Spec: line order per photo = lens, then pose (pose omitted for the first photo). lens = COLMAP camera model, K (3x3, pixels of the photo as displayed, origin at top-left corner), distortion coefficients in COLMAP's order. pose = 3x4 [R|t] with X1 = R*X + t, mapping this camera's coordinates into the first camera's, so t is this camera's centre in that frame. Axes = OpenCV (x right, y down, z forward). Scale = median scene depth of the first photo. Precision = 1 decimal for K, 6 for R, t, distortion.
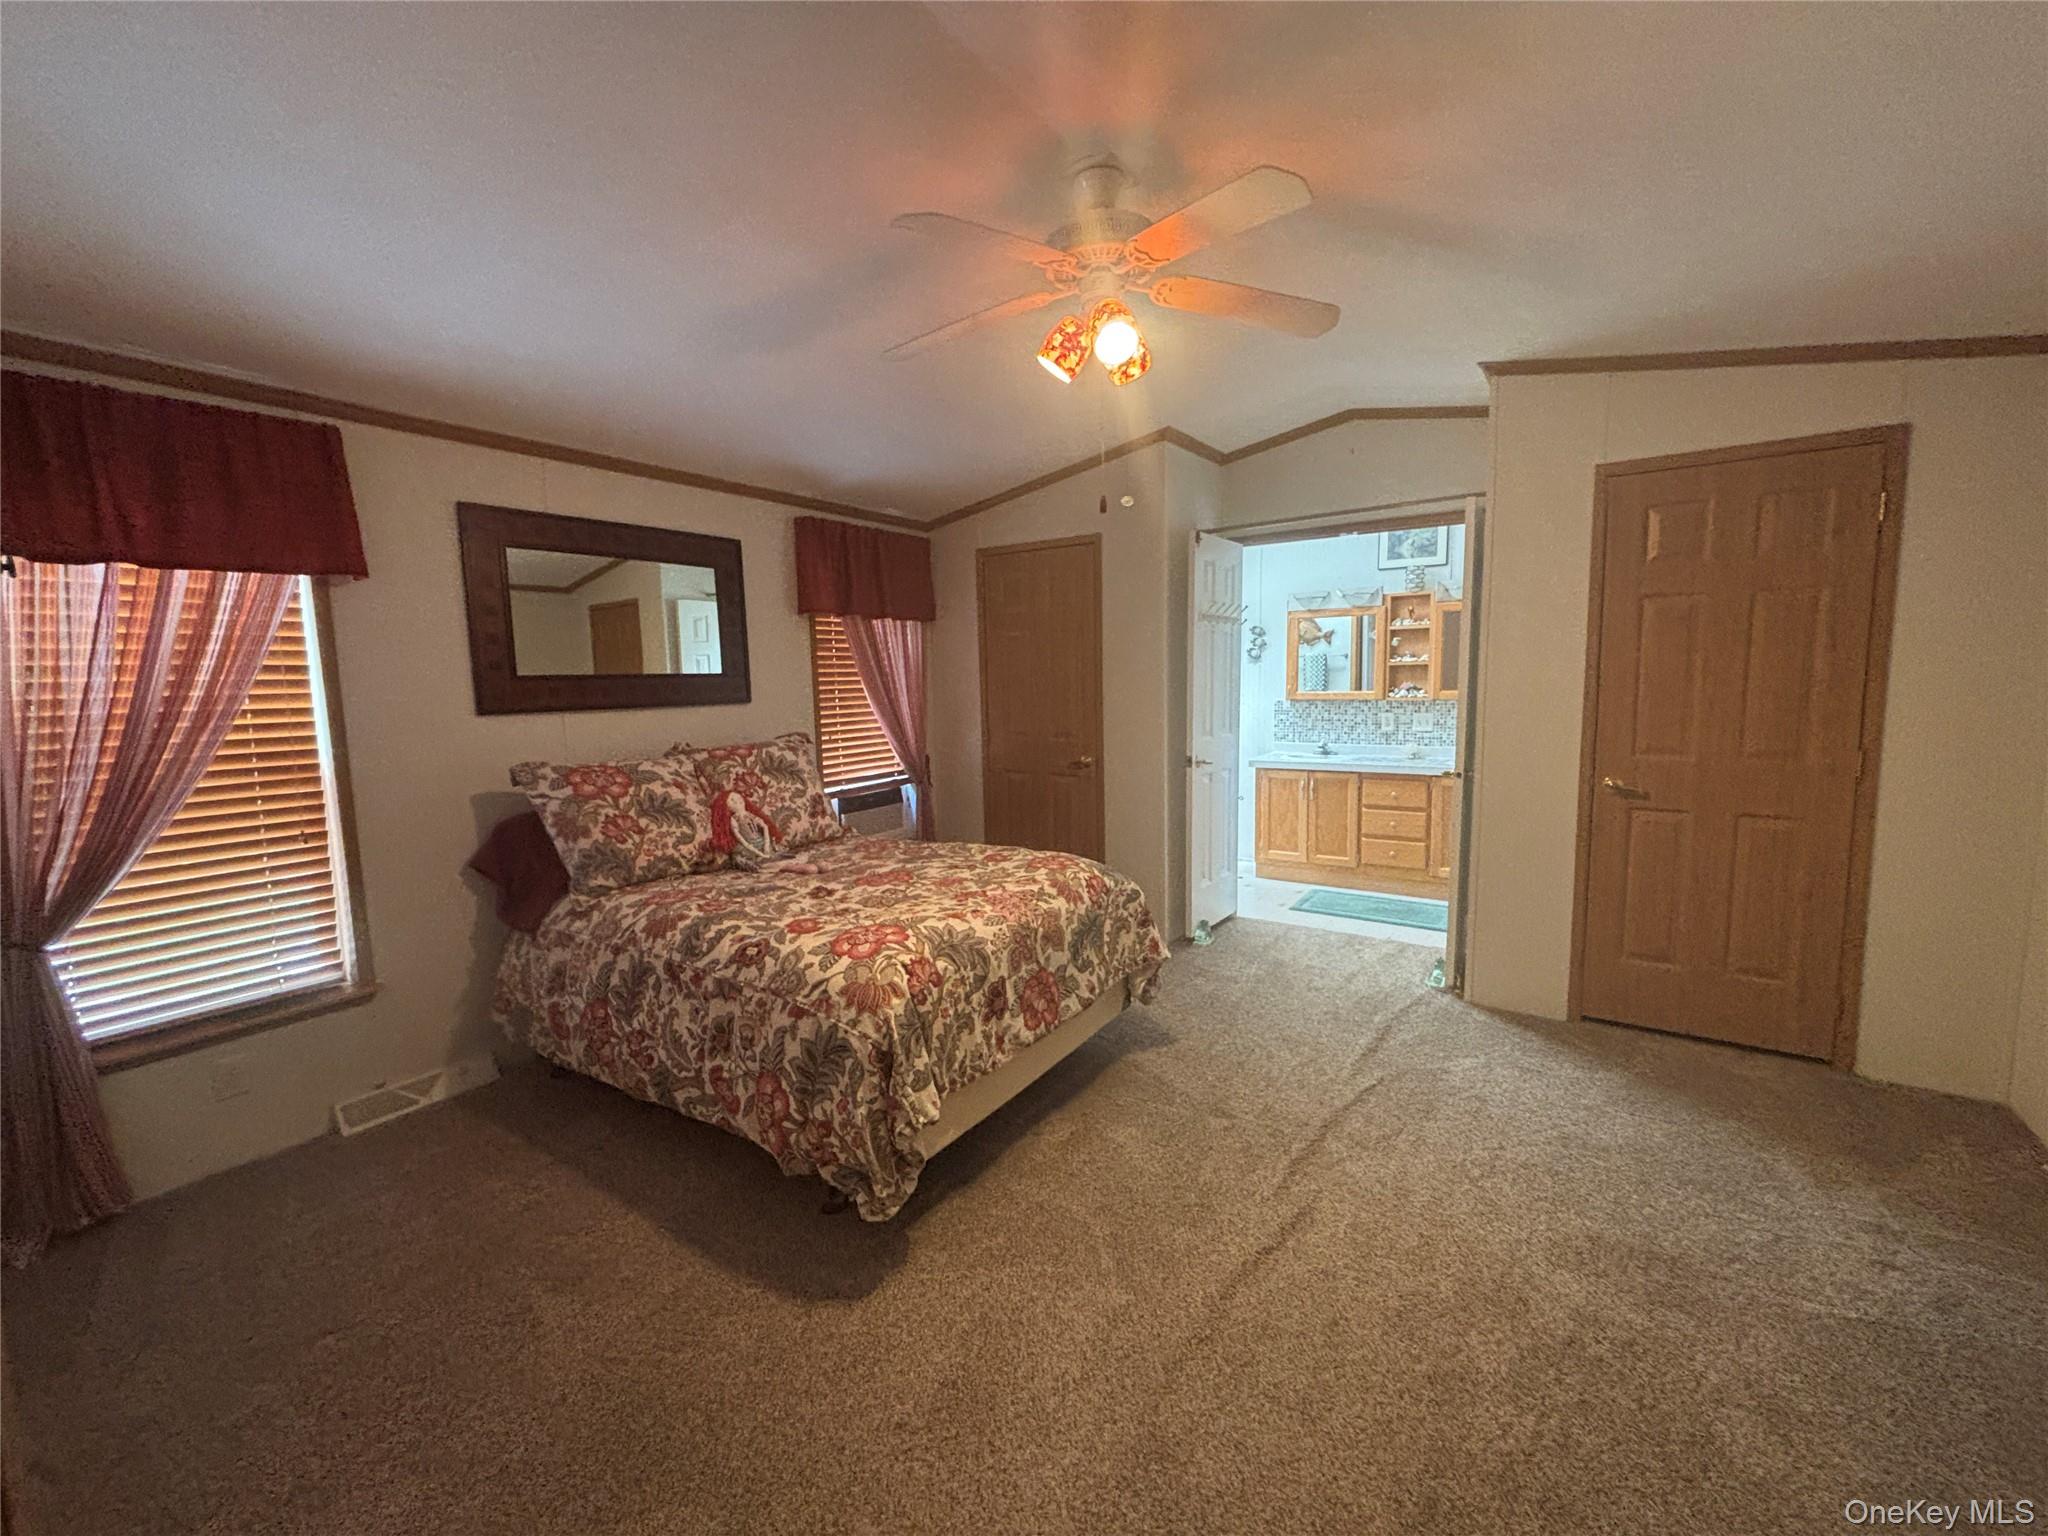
lens RADIAL K [[828.1, 0, 1030.4], [0, 828.1, 761.9], [0, 0, 1]] dist [-0.002052, 0.000339]
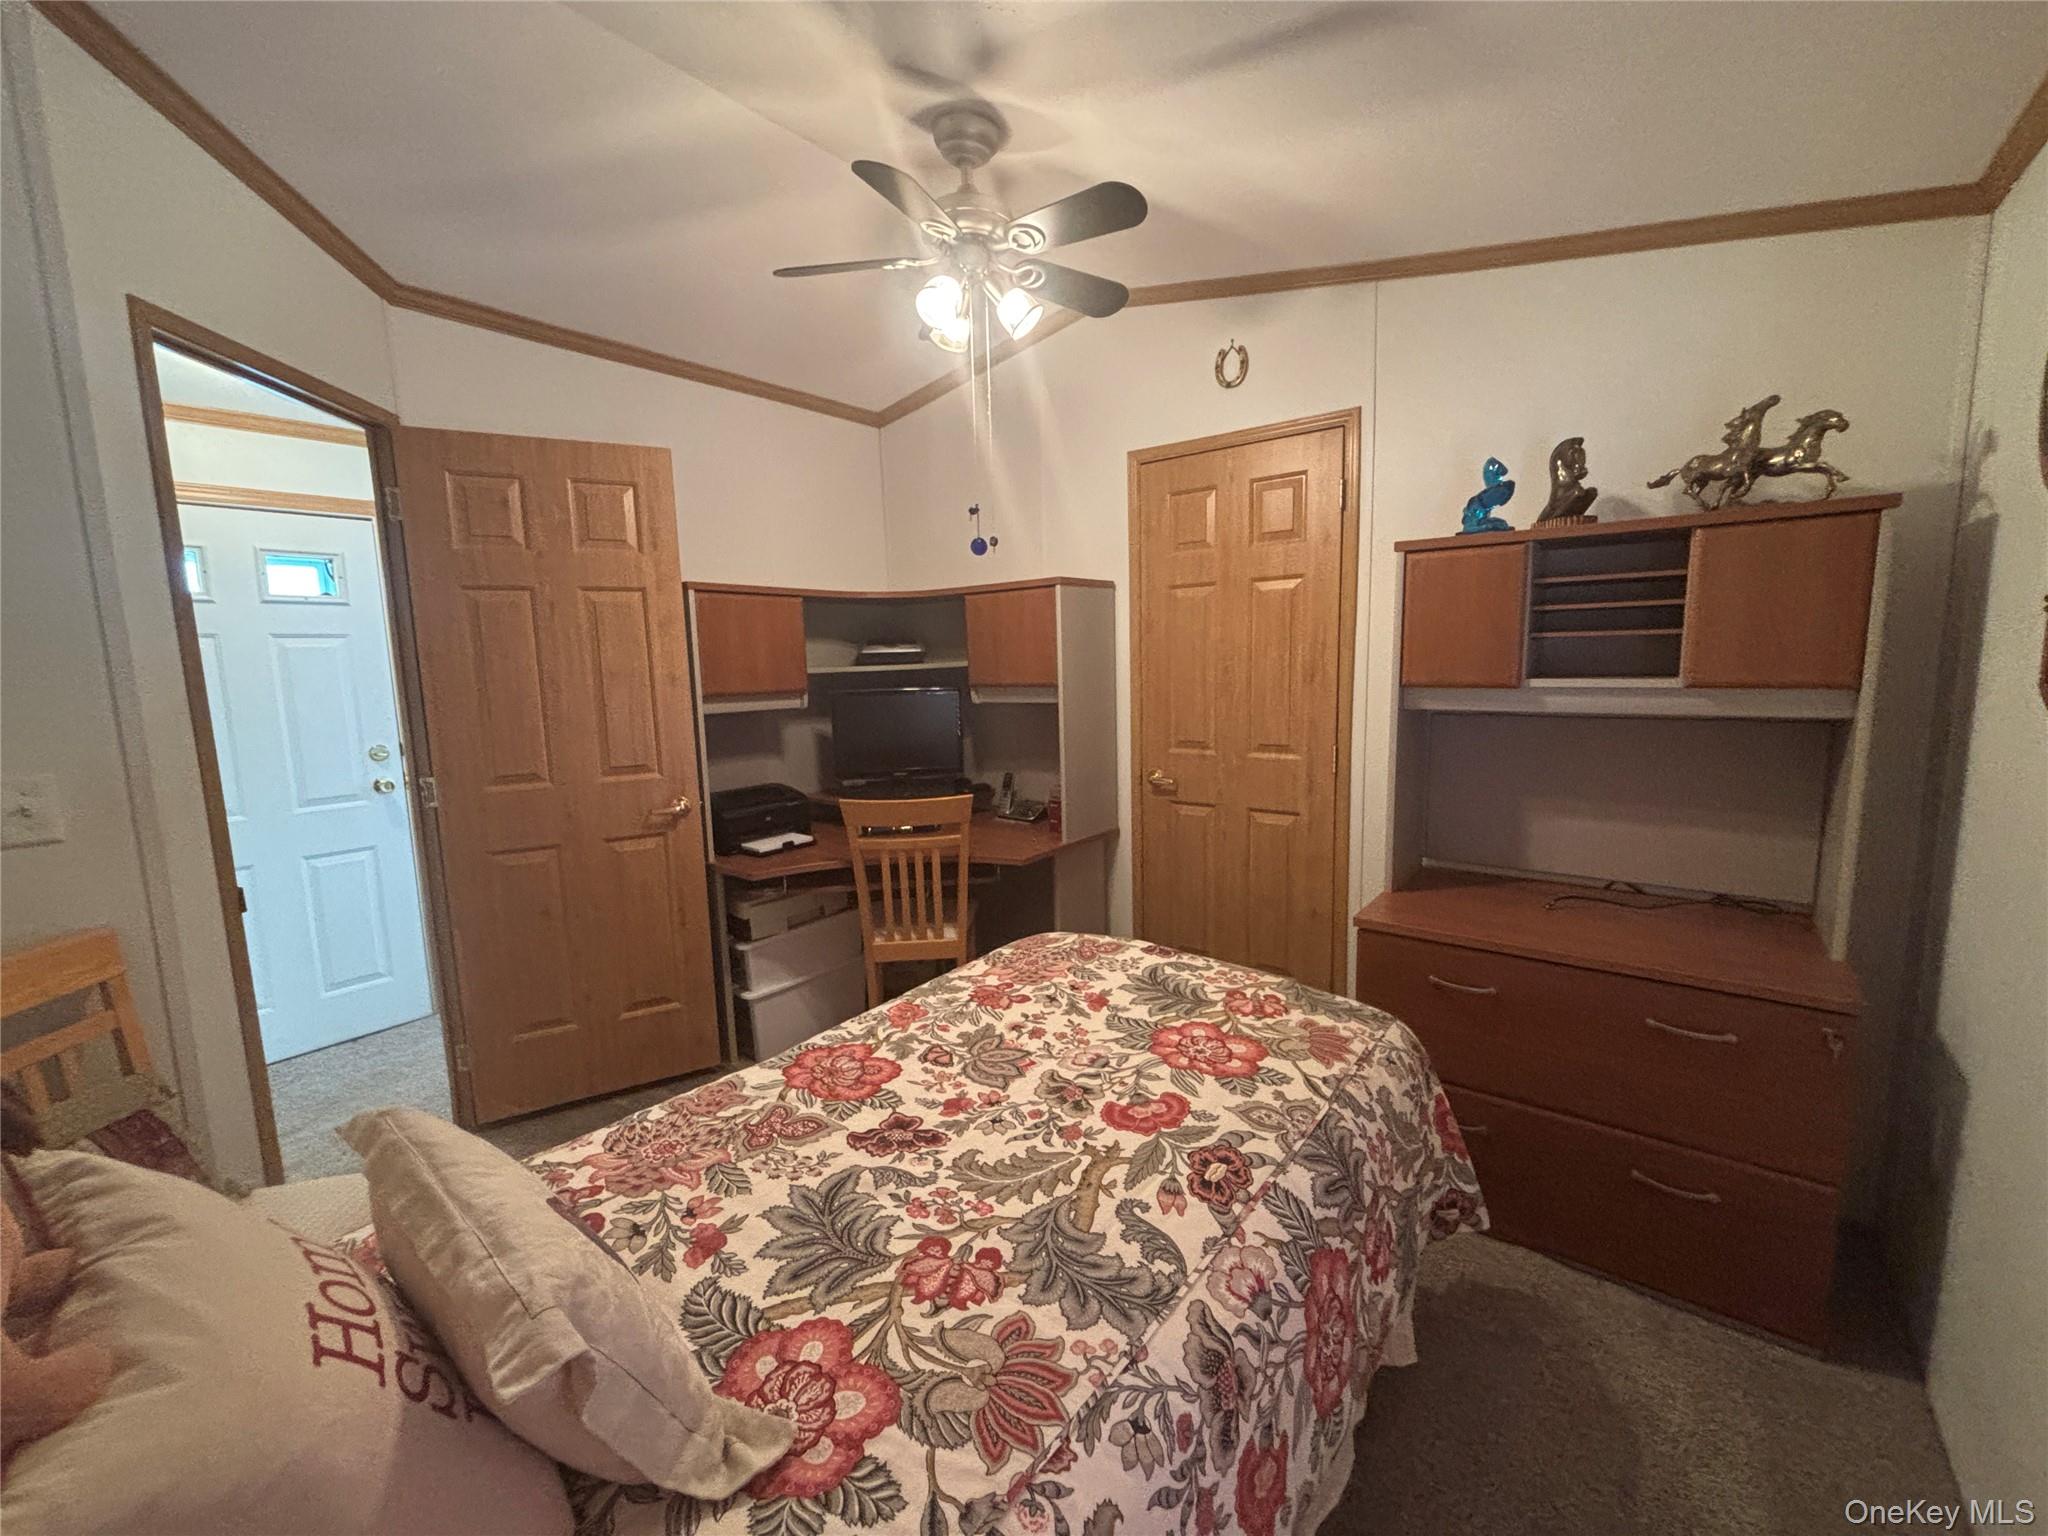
lens RADIAL K [[828.1, 0, 1025.4], [0, 828.1, 774.6], [0, 0, 1]] dist [-0.002052, 0.000339]
pose [[0.077842, -0.132305, 0.988148, -0.707458], [0.130237, 0.984011, 0.121491, -0.092174], [-0.988422, 0.119236, 0.093829, 0.894038]]
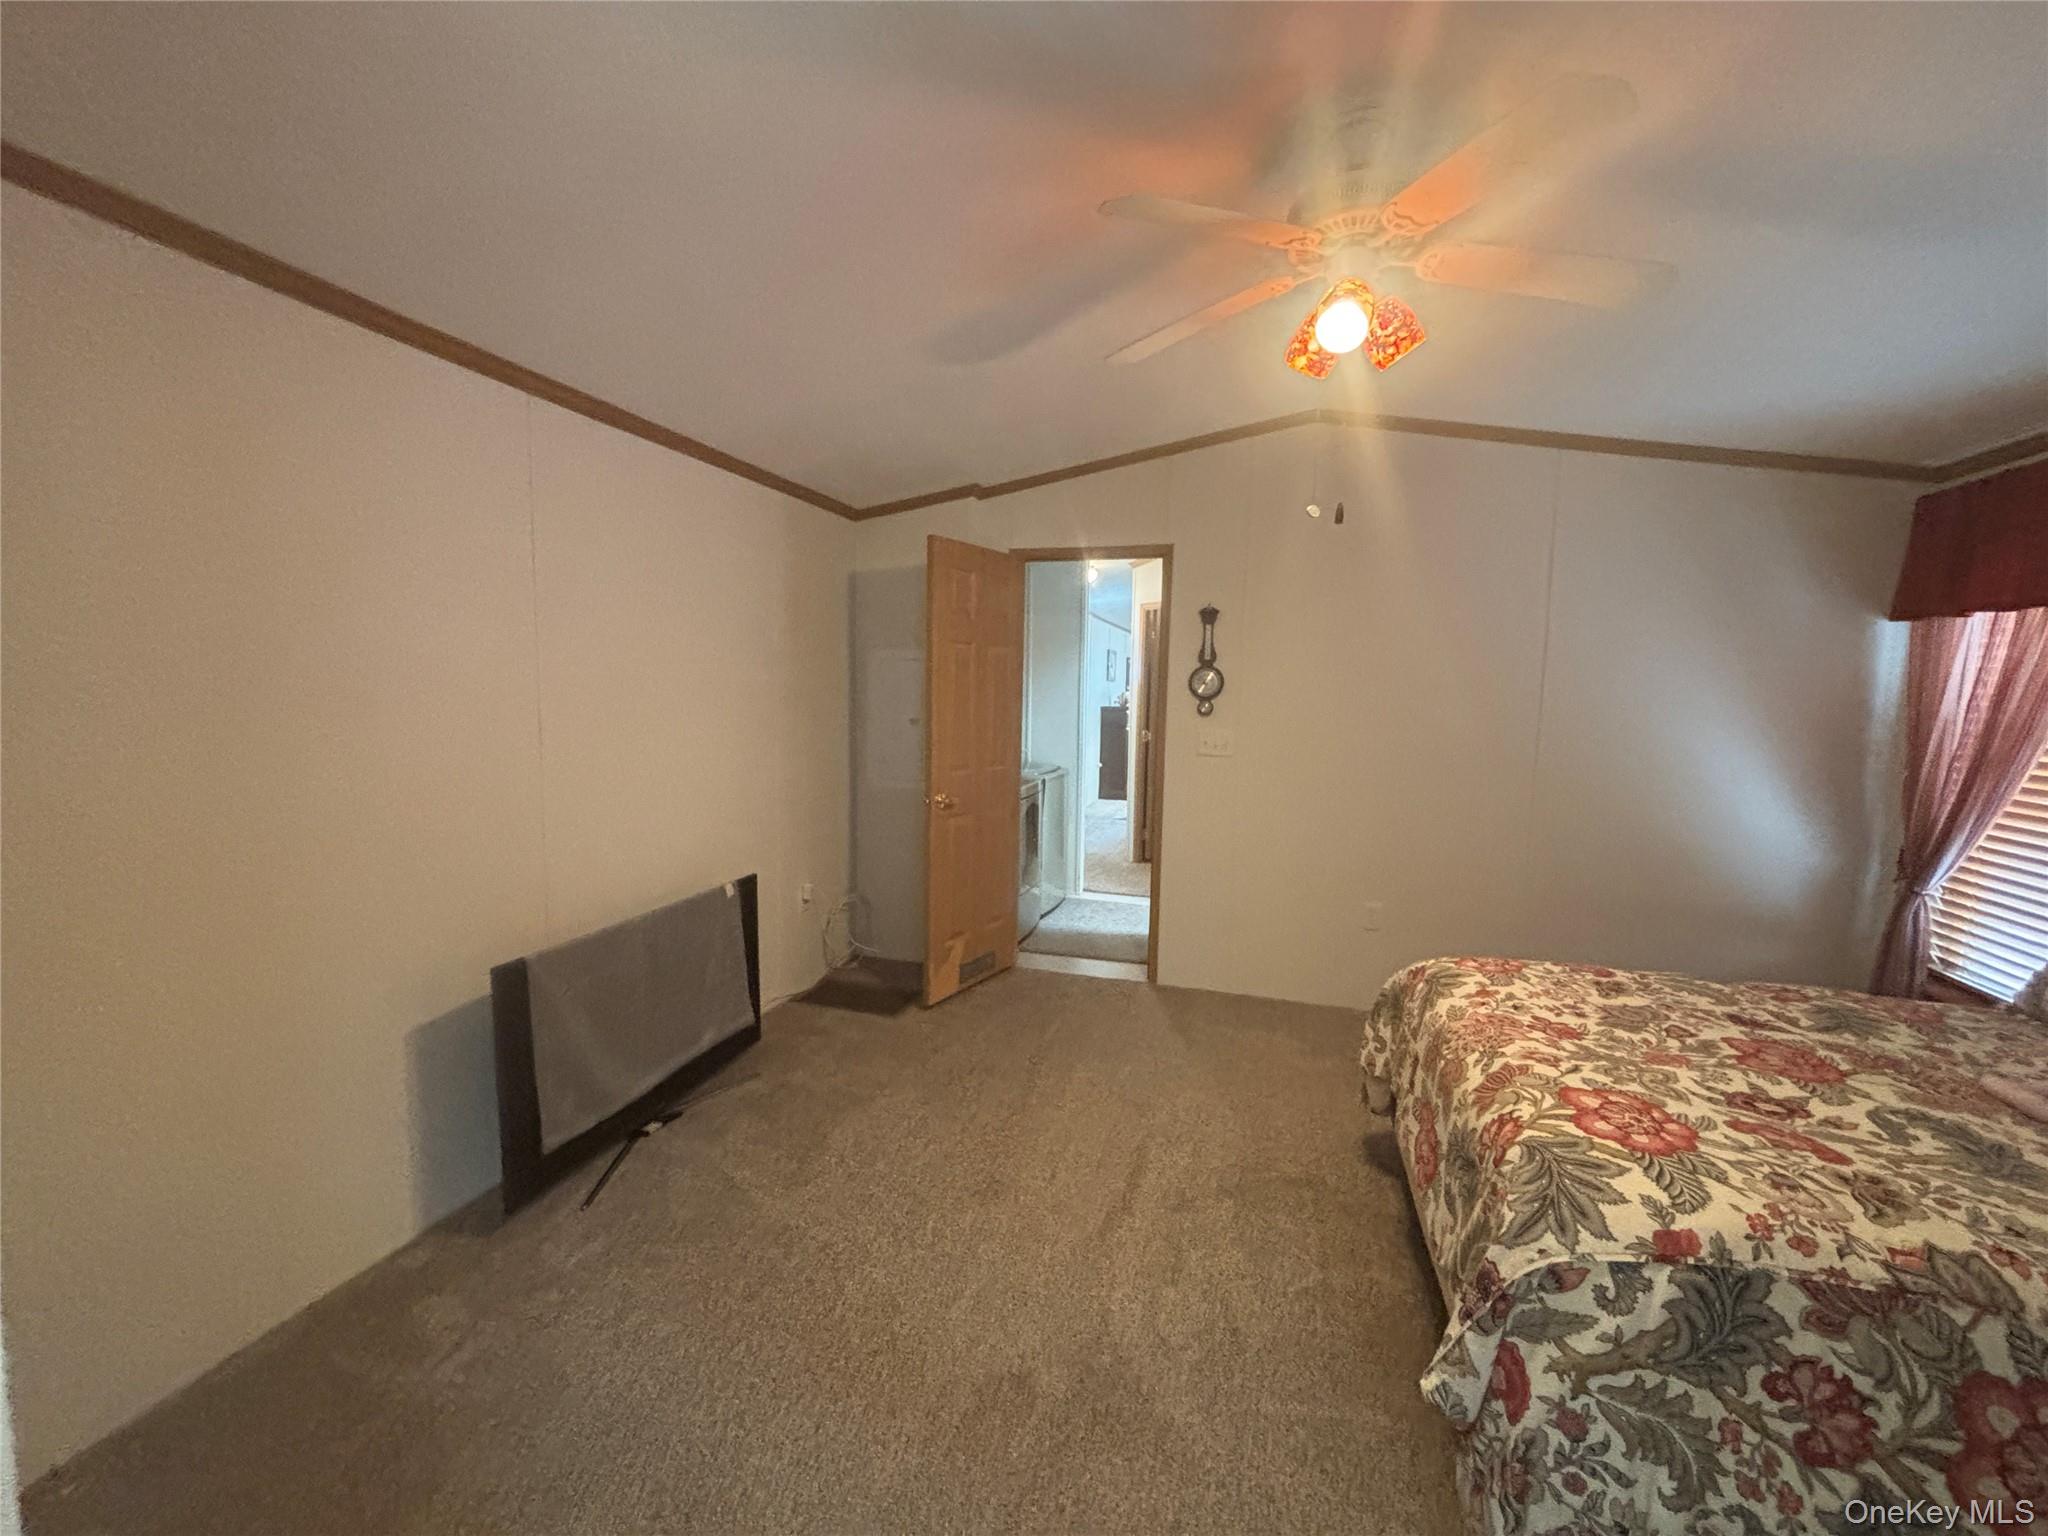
lens RADIAL K [[828.1, 0, 1004.5], [0, 828.1, 757.4], [0, 0, 1]] dist [-0.002052, 0.000339]
pose [[-0.957802, 0.031886, -0.285656, 0.570007], [-0.027079, 0.979397, 0.200120, -0.193124], [0.286151, 0.199411, -0.937205, 1.480051]]
